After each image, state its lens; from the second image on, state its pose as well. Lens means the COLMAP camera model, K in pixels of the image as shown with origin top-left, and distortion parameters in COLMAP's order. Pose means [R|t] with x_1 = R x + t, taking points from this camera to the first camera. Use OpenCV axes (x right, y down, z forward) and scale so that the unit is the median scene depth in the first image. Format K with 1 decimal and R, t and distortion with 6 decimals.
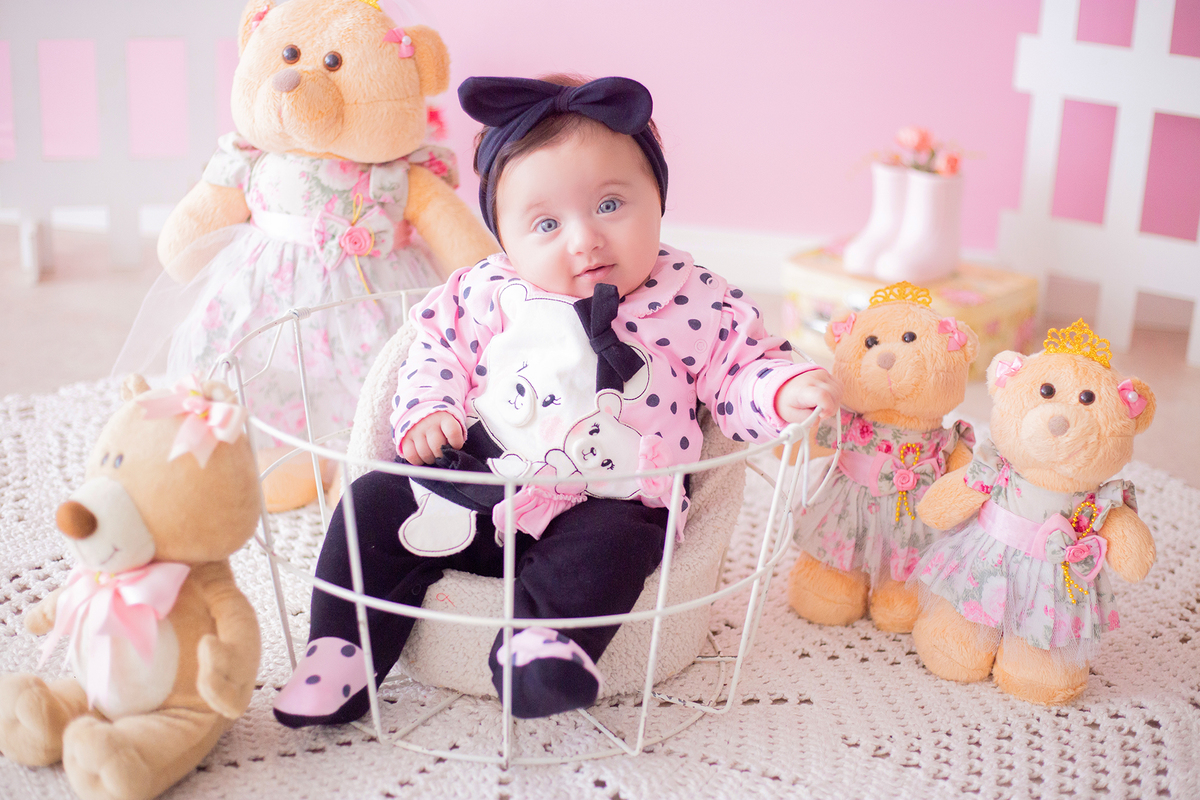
lens RADIAL K [[1597.8, 0, 668.6], [0, 1597.8, 354.2], [0, 0, 1]] dist [-0.115677, -0.013515]
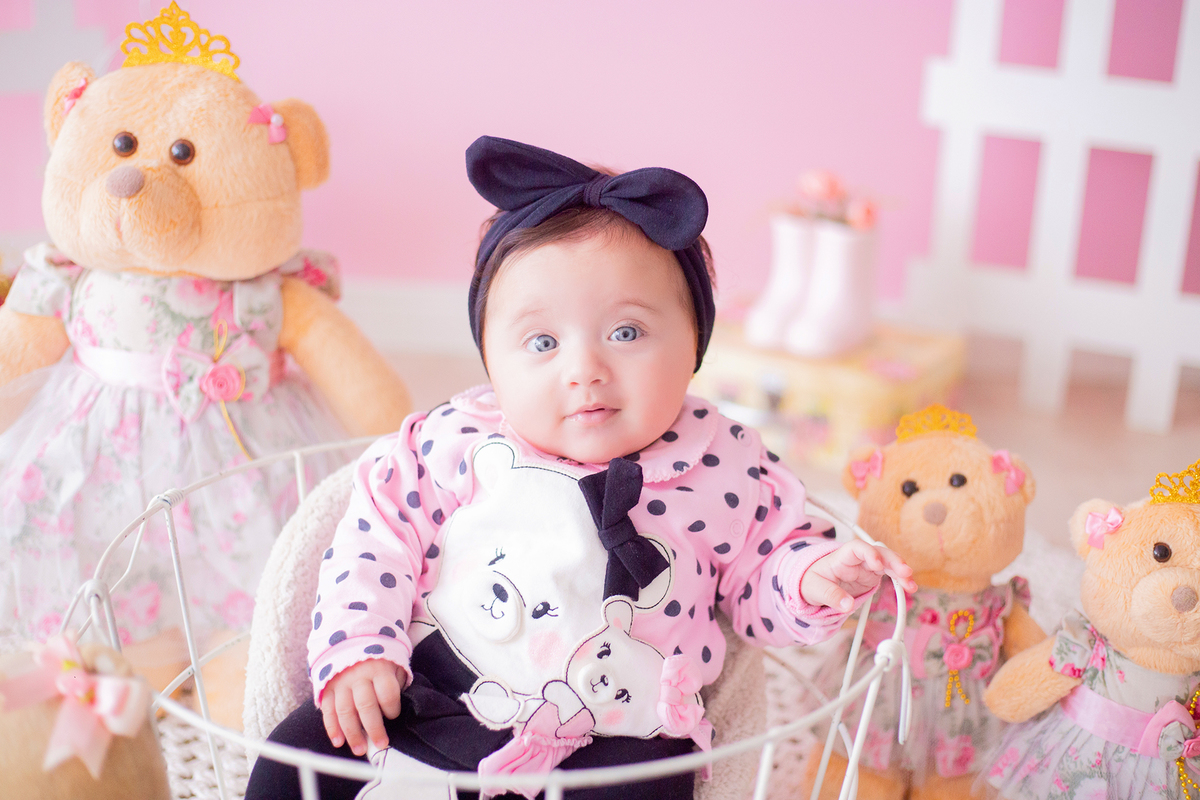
lens RADIAL K [[1659.9, 0, 628.5], [0, 1659.9, 373.4], [0, 0, 1]] dist [-0.113687, -0.049615]
pose [[0.989992, -0.054189, 0.130305, -0.114214], [0.053025, 0.998516, 0.012387, -0.081386], [-0.130783, -0.005354, 0.991397, 0.199745]]
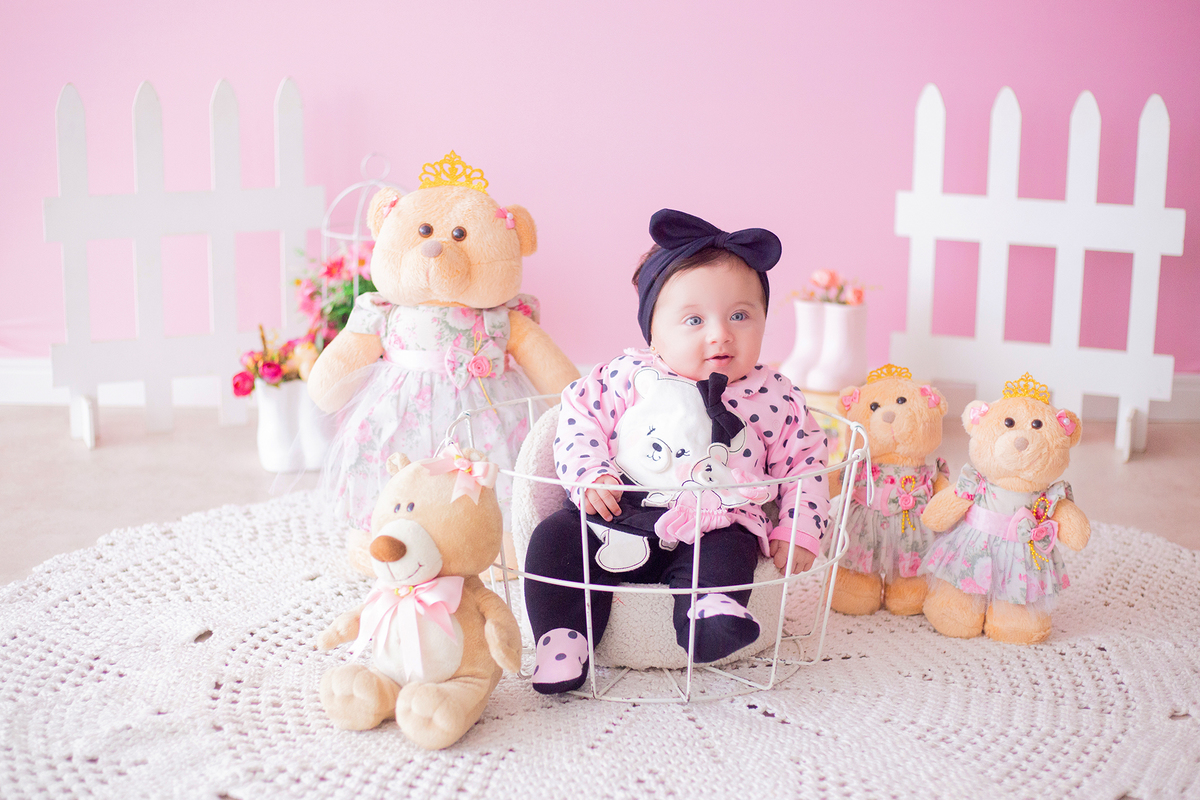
lens RADIAL K [[1659.9, 0, 628.5], [0, 1659.9, 373.4], [0, 0, 1]] dist [-0.113687, -0.049615]
pose [[0.990061, -0.068771, 0.122680, -0.264045], [0.081247, 0.991687, -0.099774, 0.091072], [-0.114799, 0.108750, 0.987418, -0.423844]]
